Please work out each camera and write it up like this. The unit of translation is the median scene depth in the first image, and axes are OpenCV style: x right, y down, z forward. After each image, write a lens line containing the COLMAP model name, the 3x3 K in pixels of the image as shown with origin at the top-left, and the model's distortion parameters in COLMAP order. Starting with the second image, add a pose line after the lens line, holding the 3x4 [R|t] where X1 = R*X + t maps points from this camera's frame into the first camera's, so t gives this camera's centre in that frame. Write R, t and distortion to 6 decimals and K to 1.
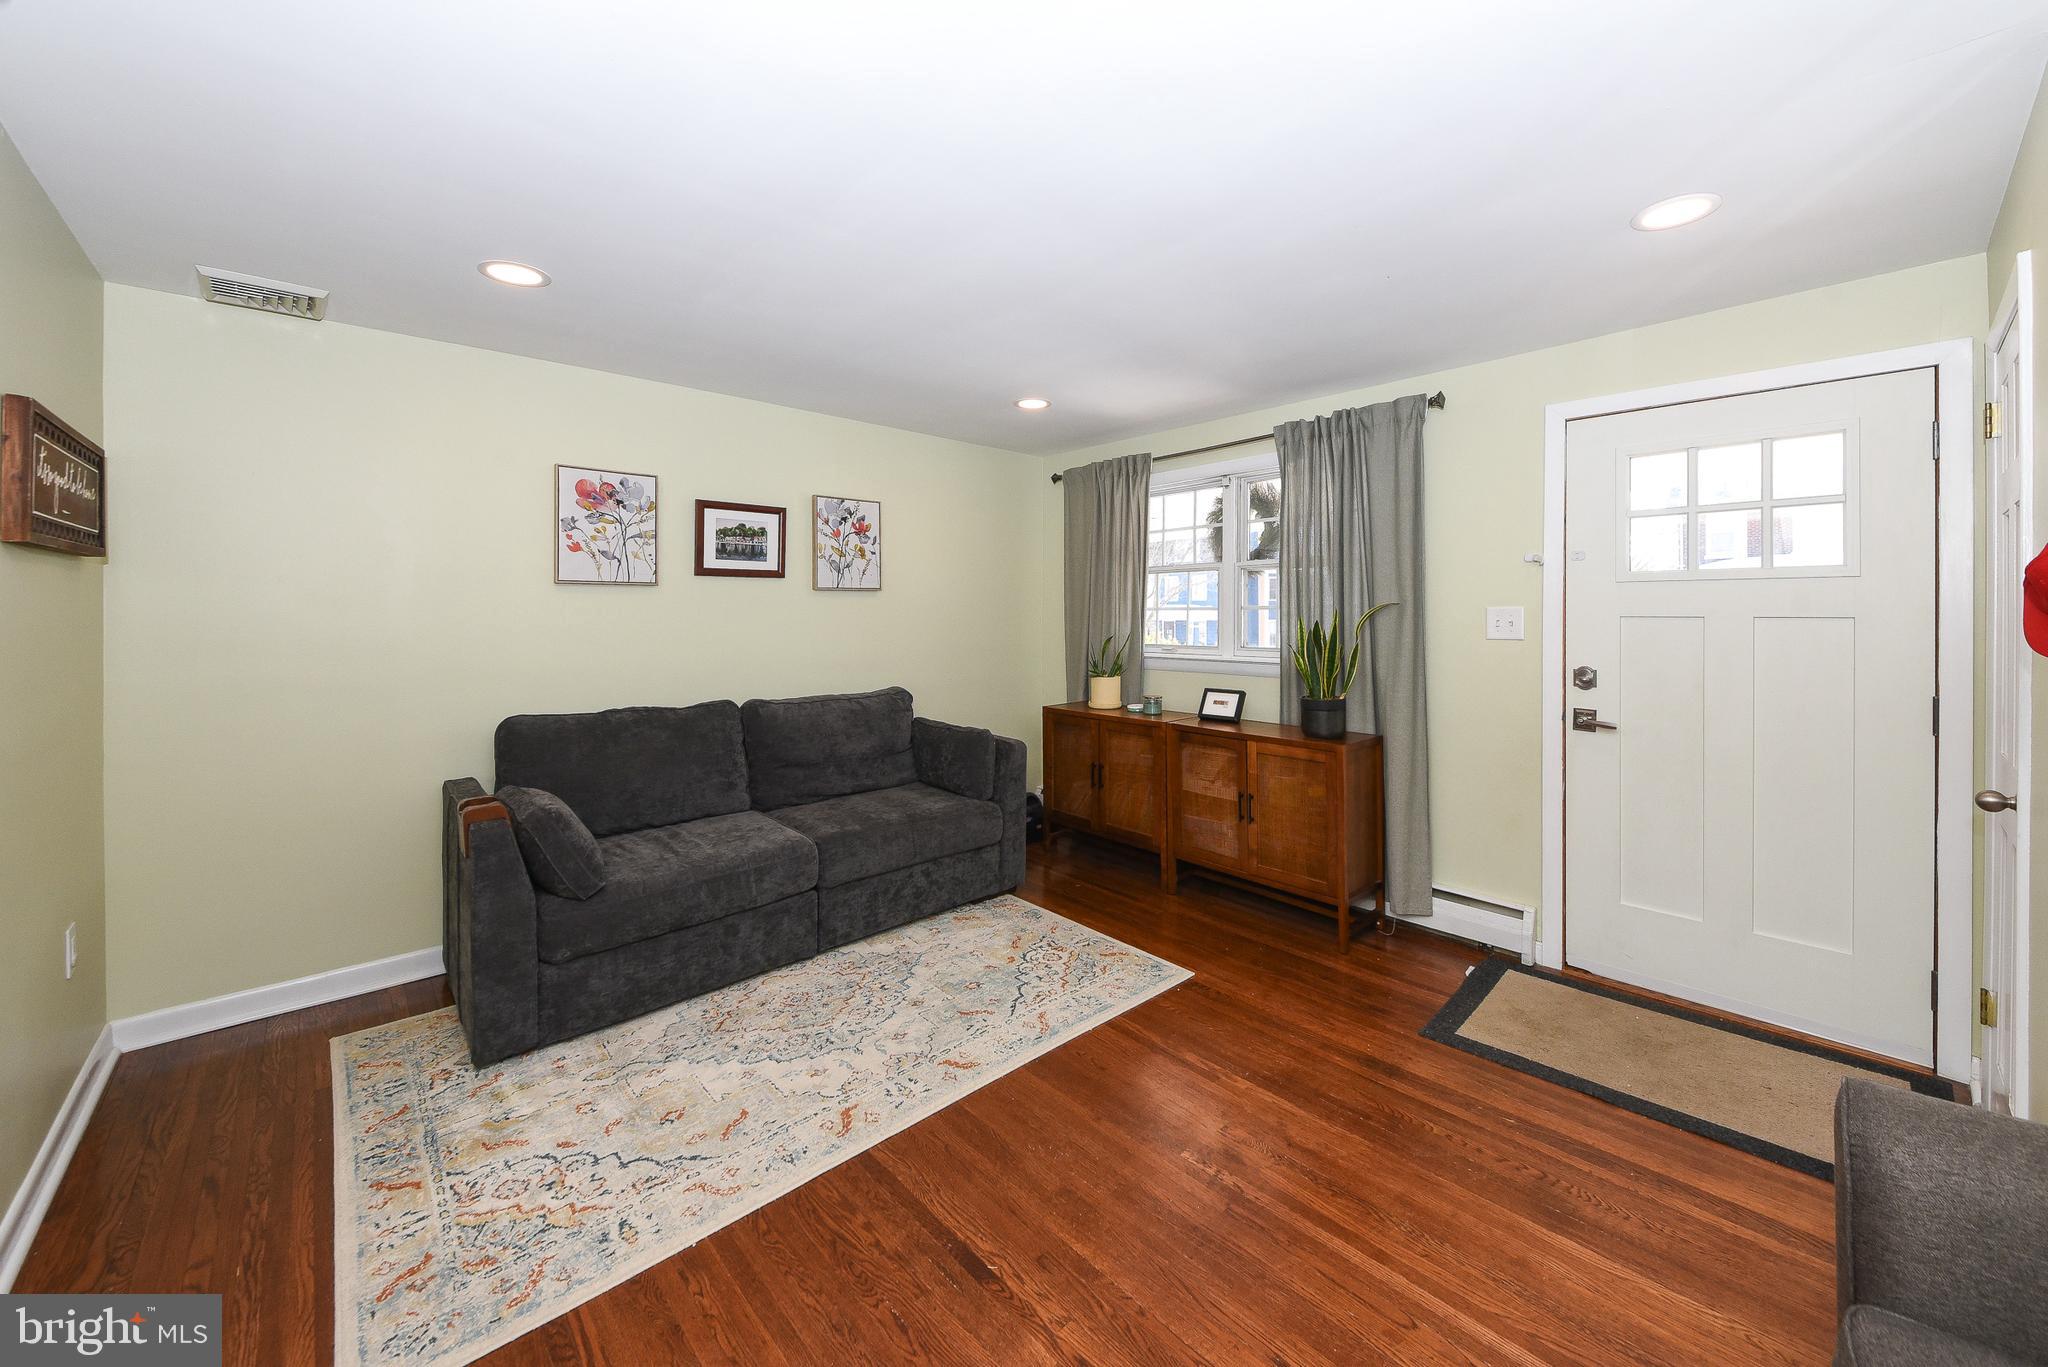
lens RADIAL K [[776.8, 0, 1027.1], [0, 776.8, 613.7], [0, 0, 1]] dist [0.024852, -0.000327]
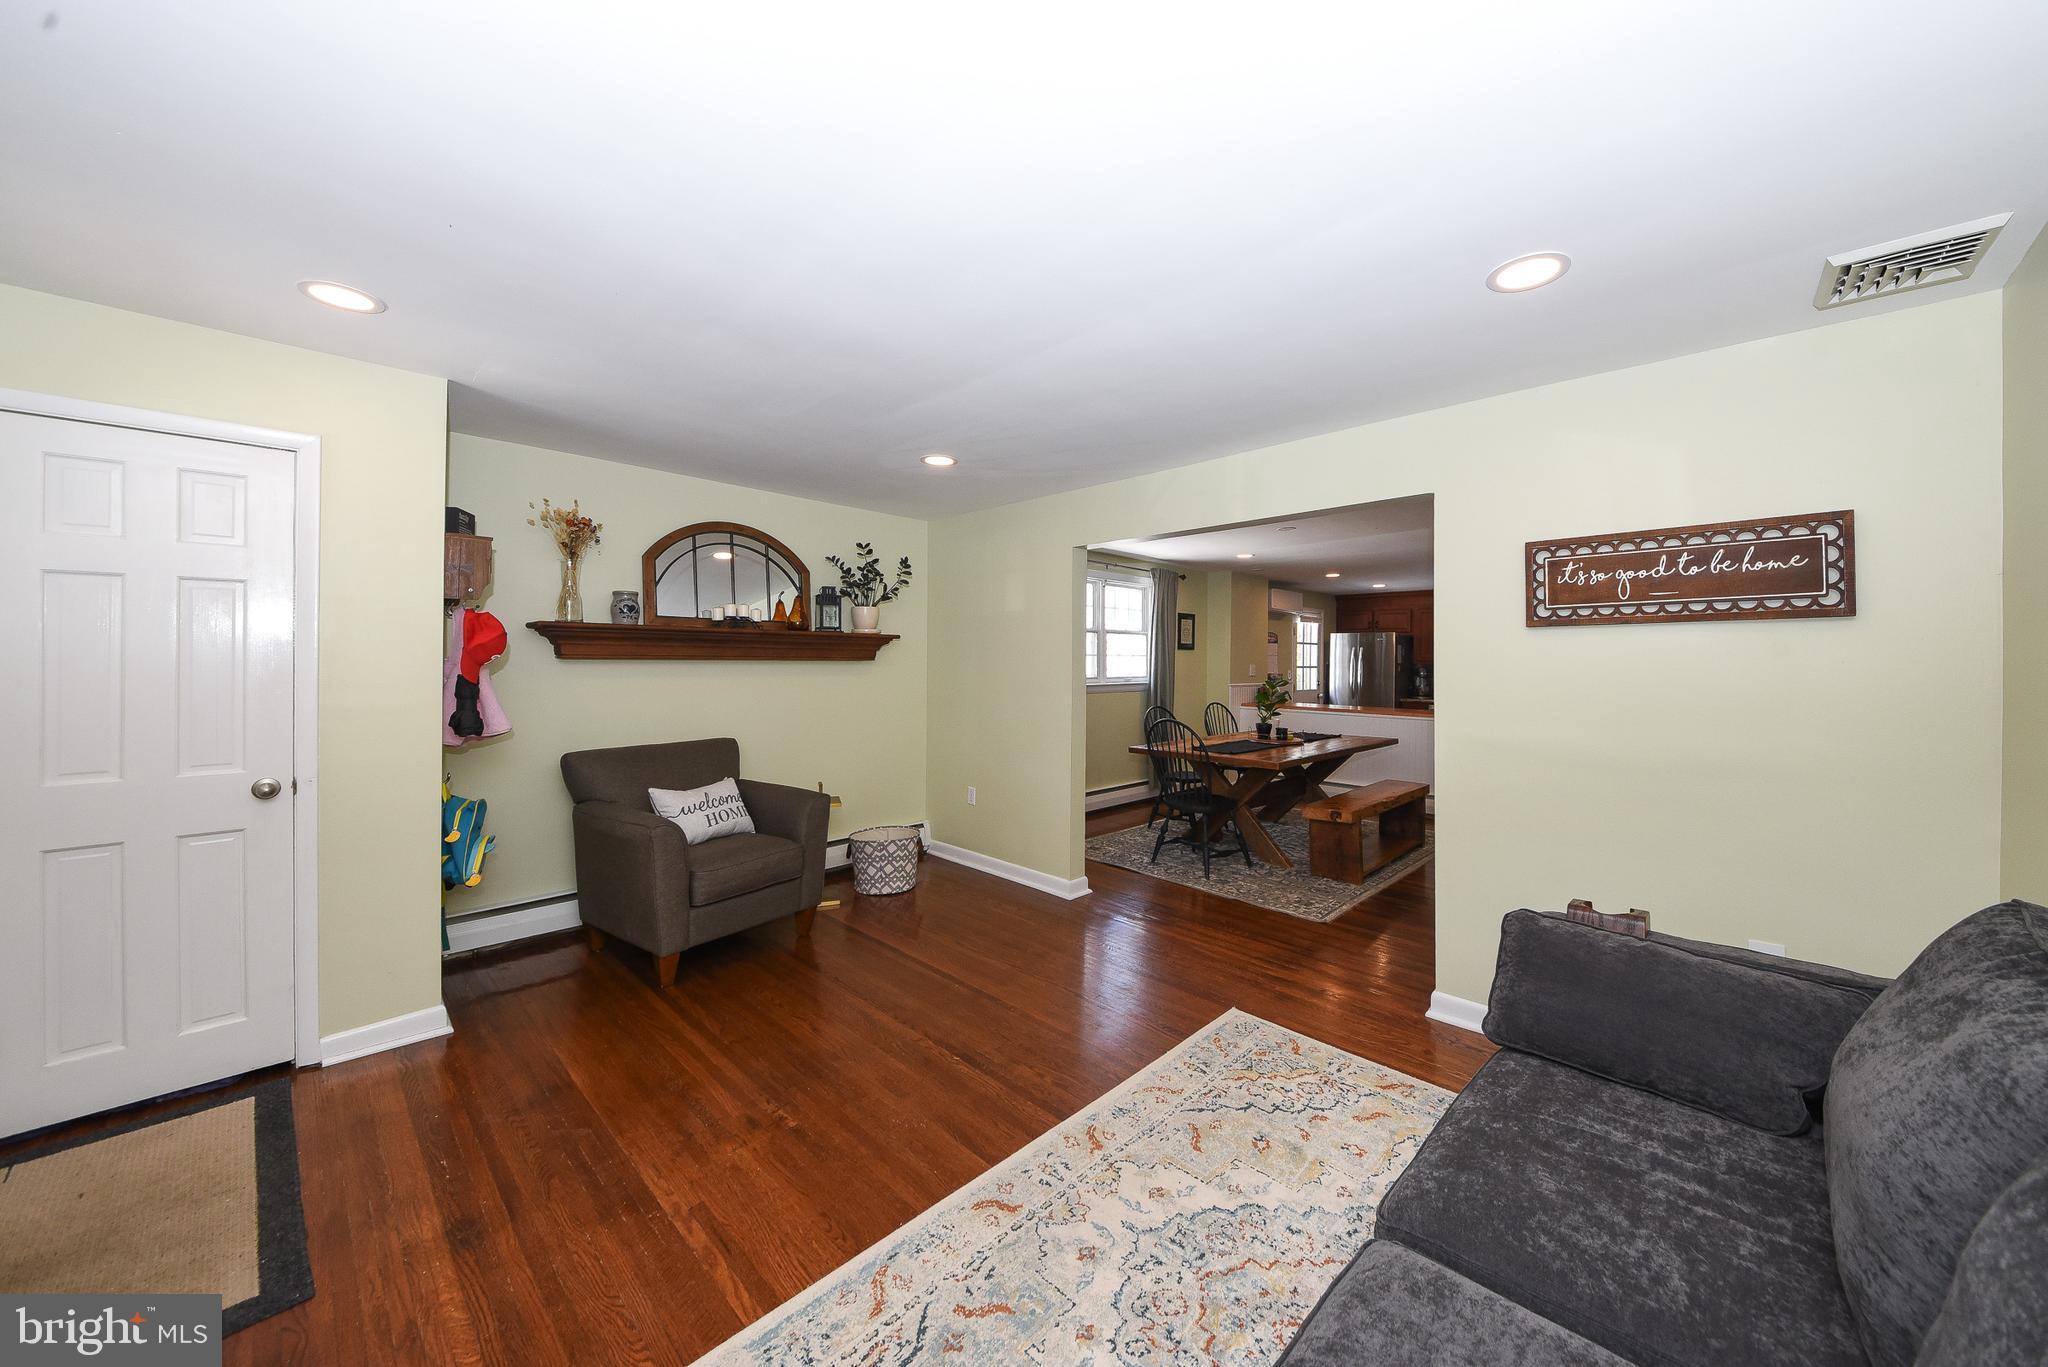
lens RADIAL K [[723.9, 0, 1035.4], [0, 723.9, 662.1], [0, 0, 1]] dist [0.042157, -0.015935]
pose [[-0.997475, -0.006740, -0.070697, -0.046172], [-0.006839, 0.999976, 0.001165, -0.003922], [0.070687, 0.001645, -0.997497, 1.204416]]
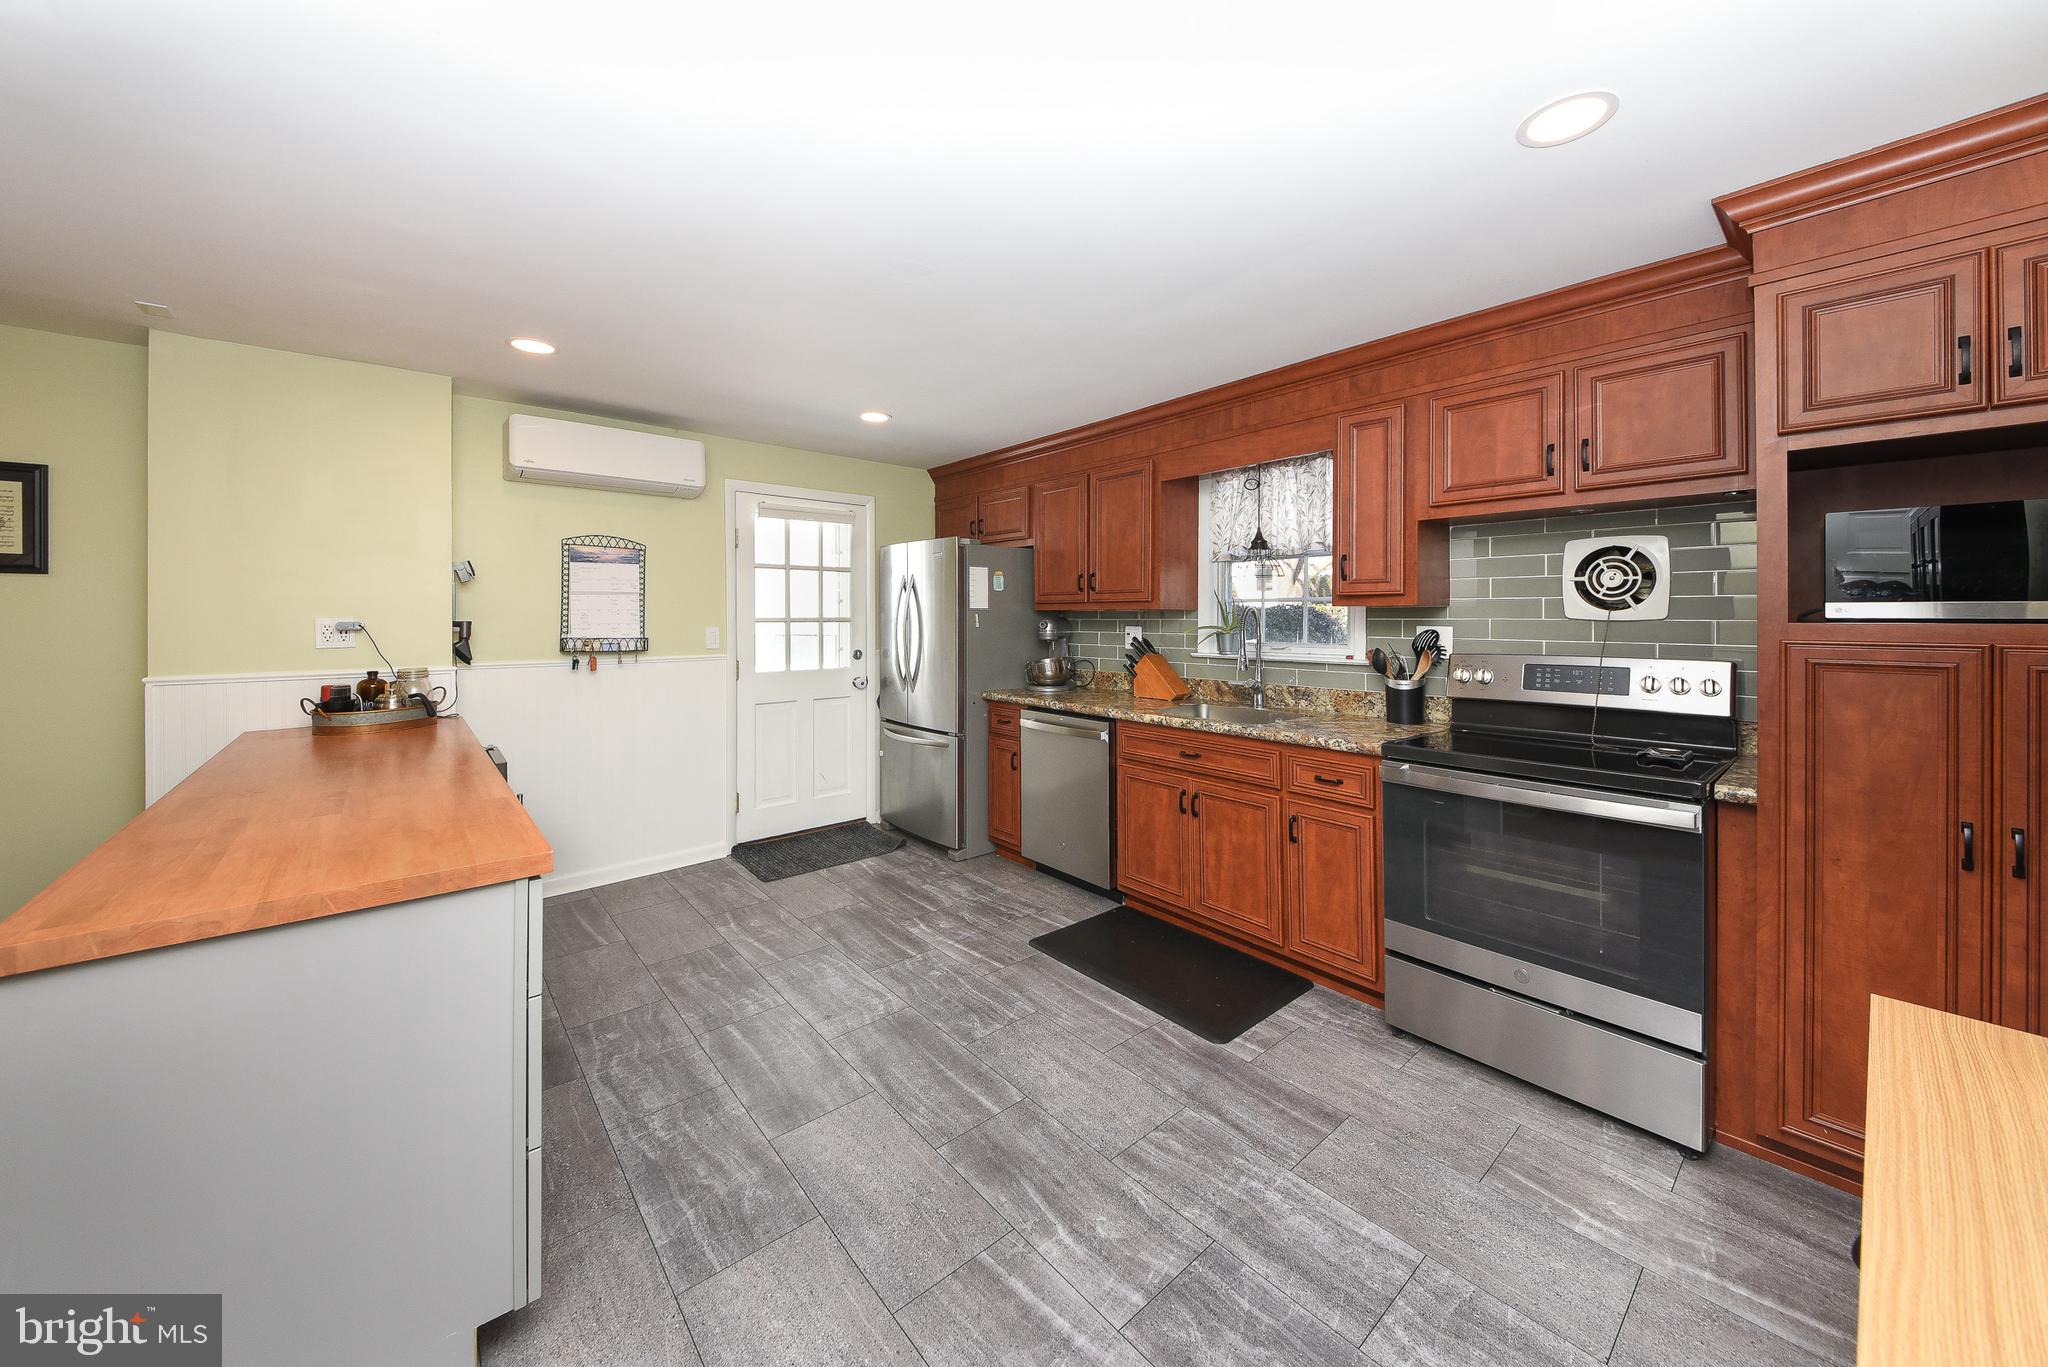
lens RADIAL K [[724.2, 0, 1007.8], [0, 724.2, 621.9], [0, 0, 1]] dist [0.035041, -0.016482]
pose [[-0.999508, 0.004260, 0.031085, -1.668256], [0.004433, 0.999975, 0.005526, 0.008507], [-0.031061, 0.005661, -0.999501, -0.263331]]
